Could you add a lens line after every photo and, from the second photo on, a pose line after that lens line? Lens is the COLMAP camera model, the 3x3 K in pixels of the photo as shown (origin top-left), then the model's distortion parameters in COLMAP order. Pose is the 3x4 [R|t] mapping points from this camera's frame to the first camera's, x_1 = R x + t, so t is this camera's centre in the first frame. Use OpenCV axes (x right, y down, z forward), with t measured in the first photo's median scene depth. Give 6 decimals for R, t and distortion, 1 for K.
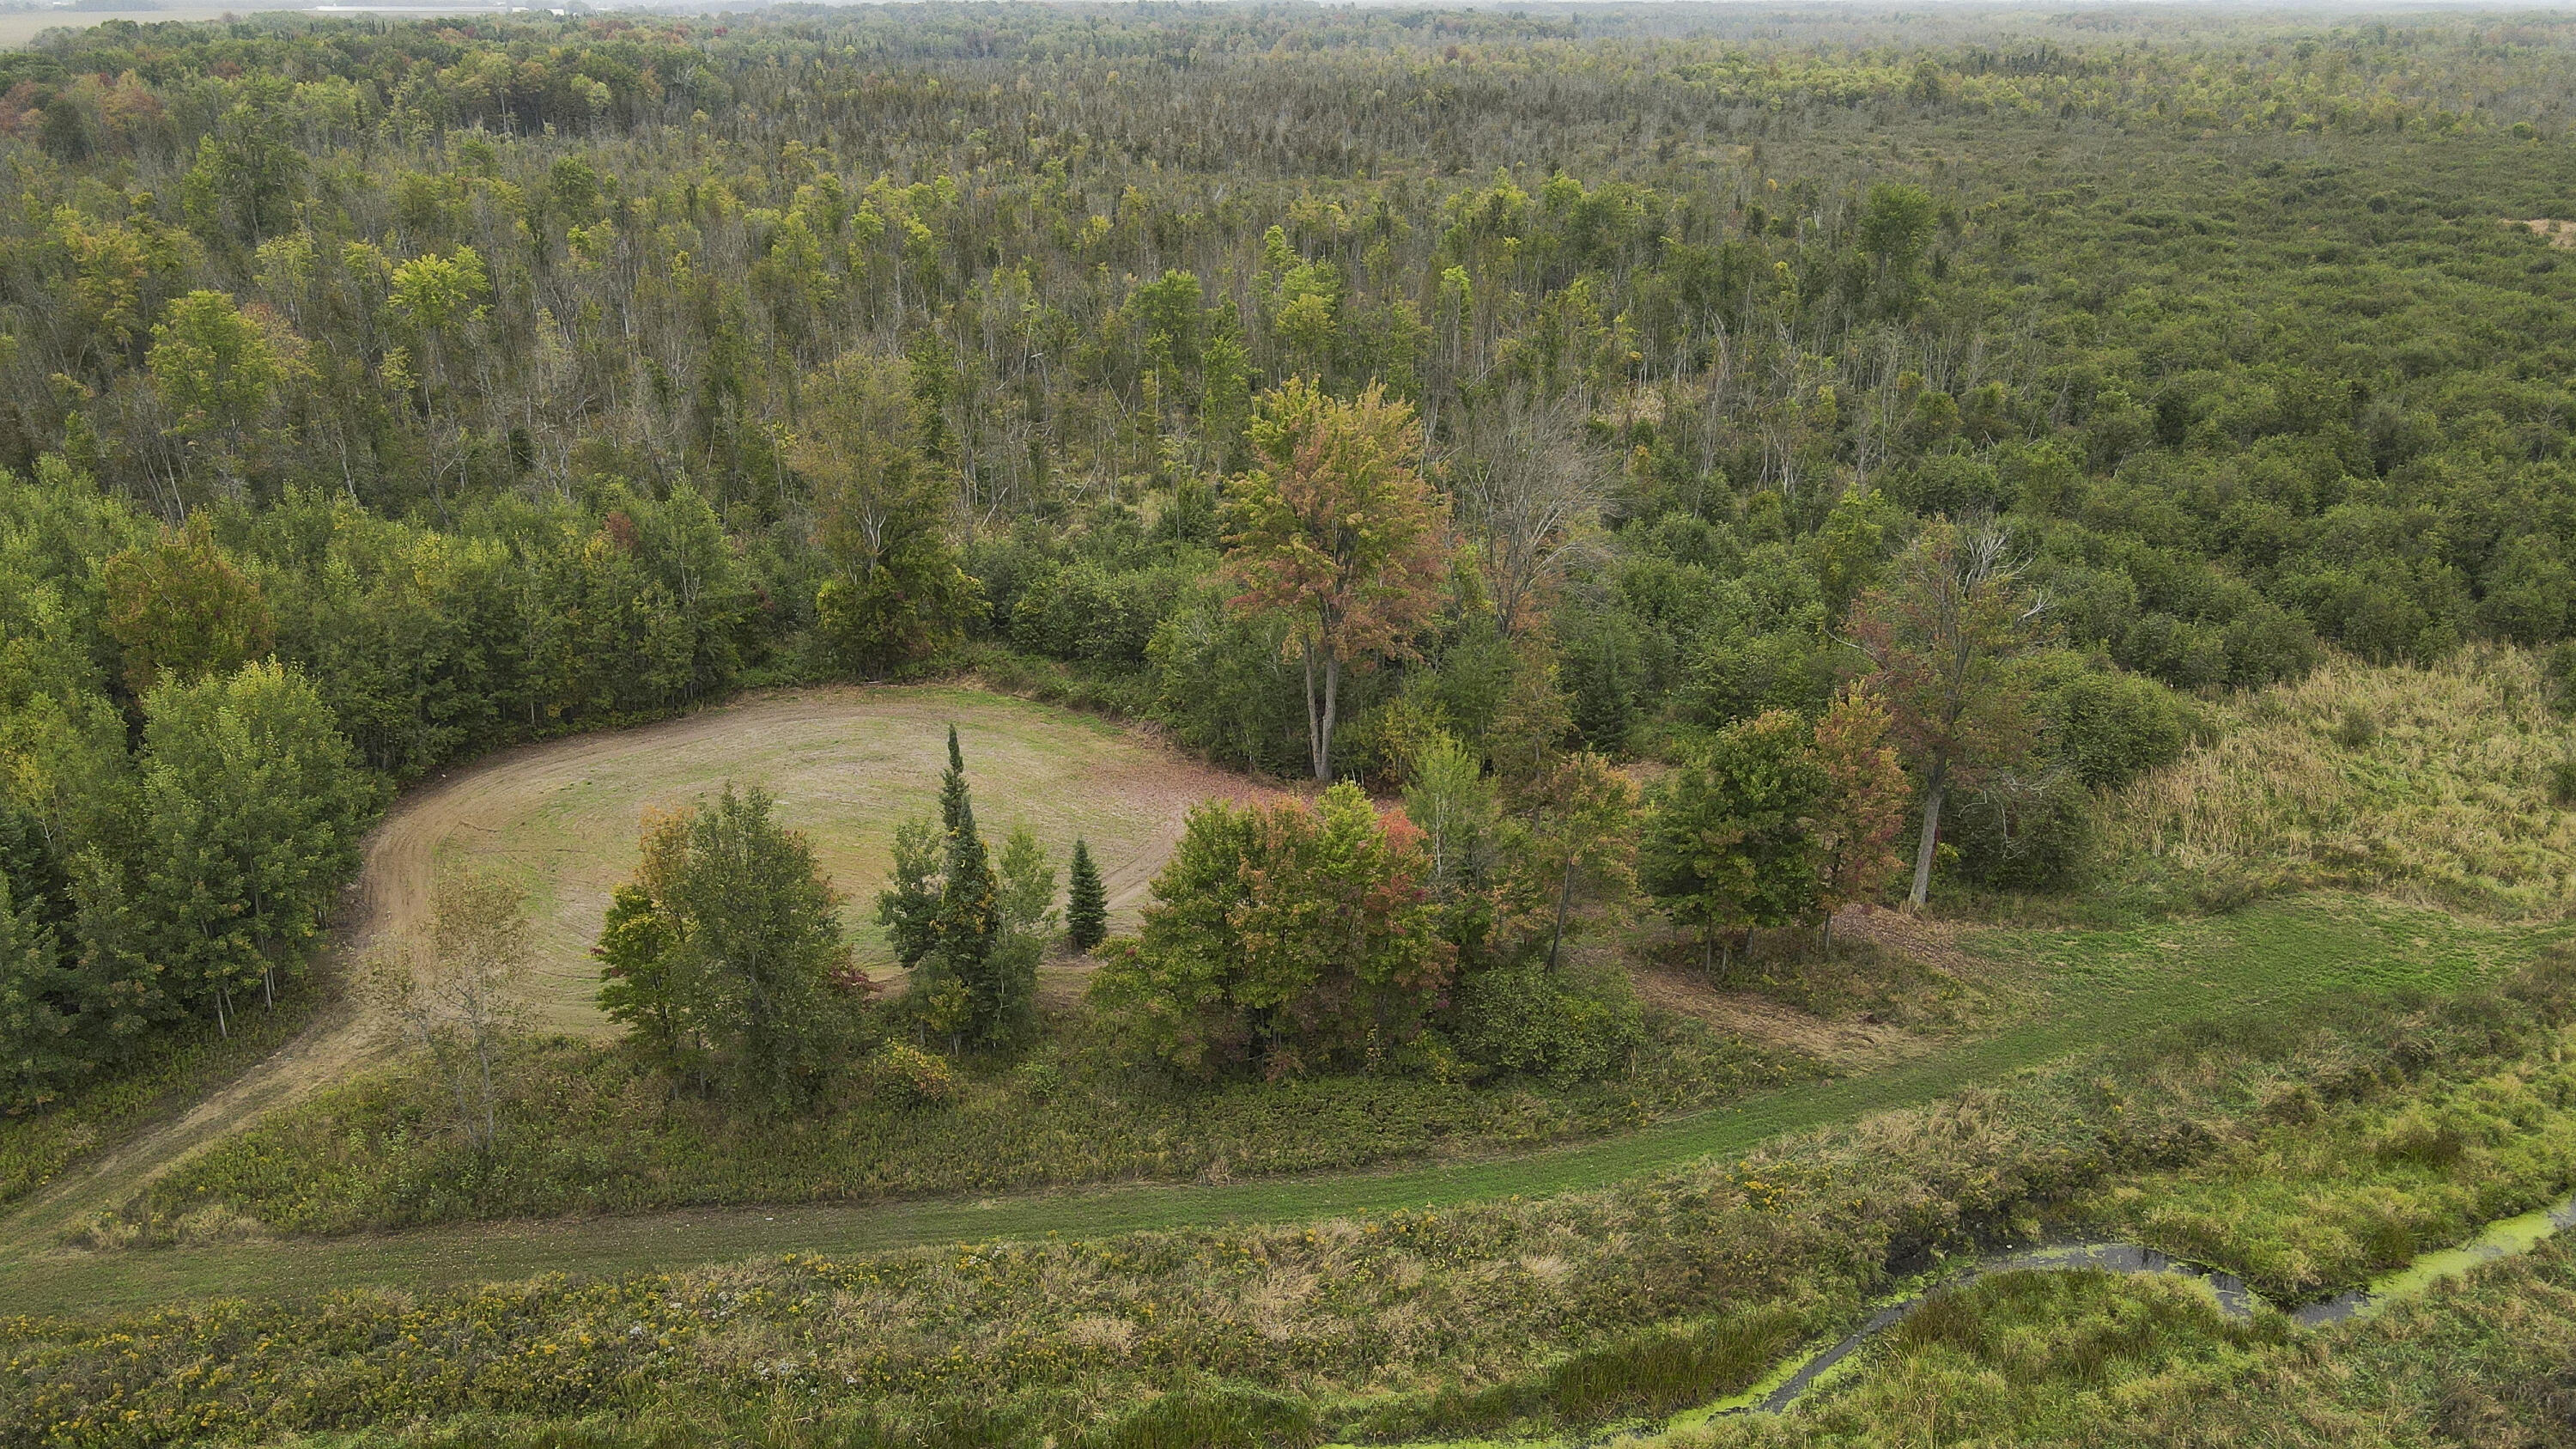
lens RADIAL K [[1902.4, 0, 1285.2], [0, 1902.4, 734.1], [0, 0, 1]] dist [-0.013930, 0.034651]
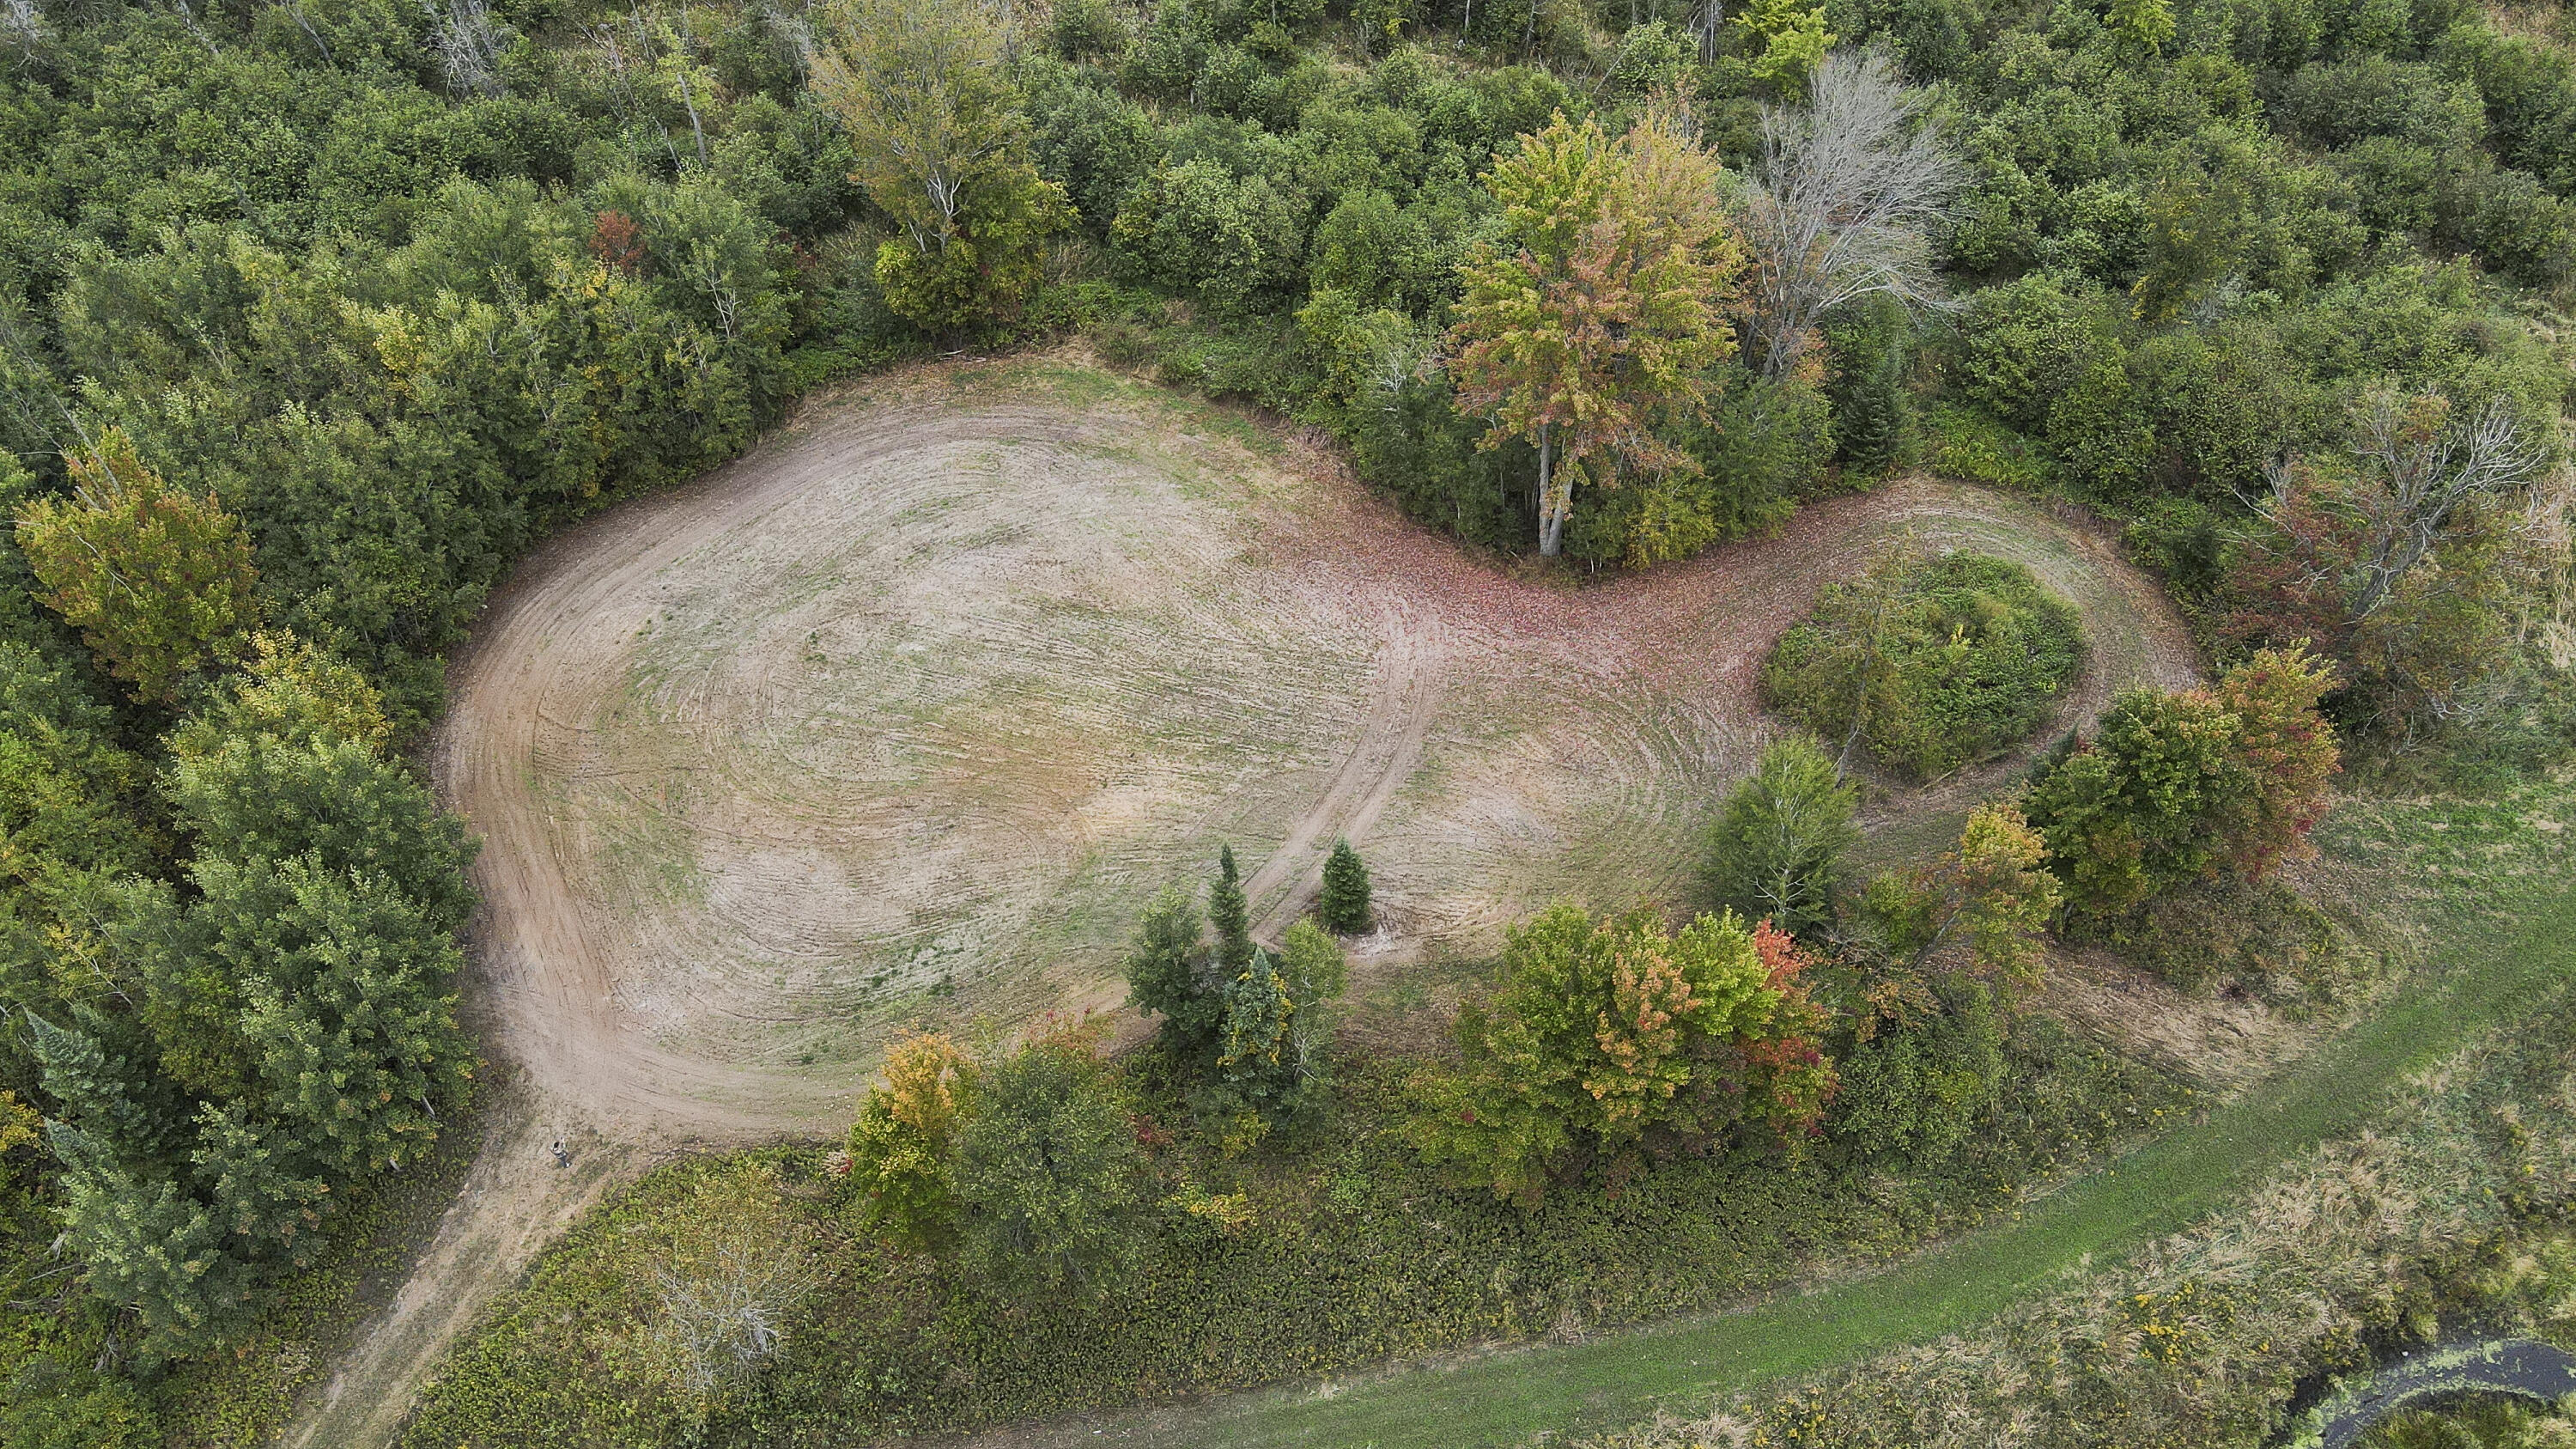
lens RADIAL K [[1902.4, 0, 1285.2], [0, 1902.4, 734.1], [0, 0, 1]] dist [-0.013930, 0.034651]
pose [[0.997963, -0.052574, 0.036144, -0.168421], [0.027820, 0.868420, 0.495049, -0.419632], [-0.057415, -0.493034, 0.868113, 0.311498]]
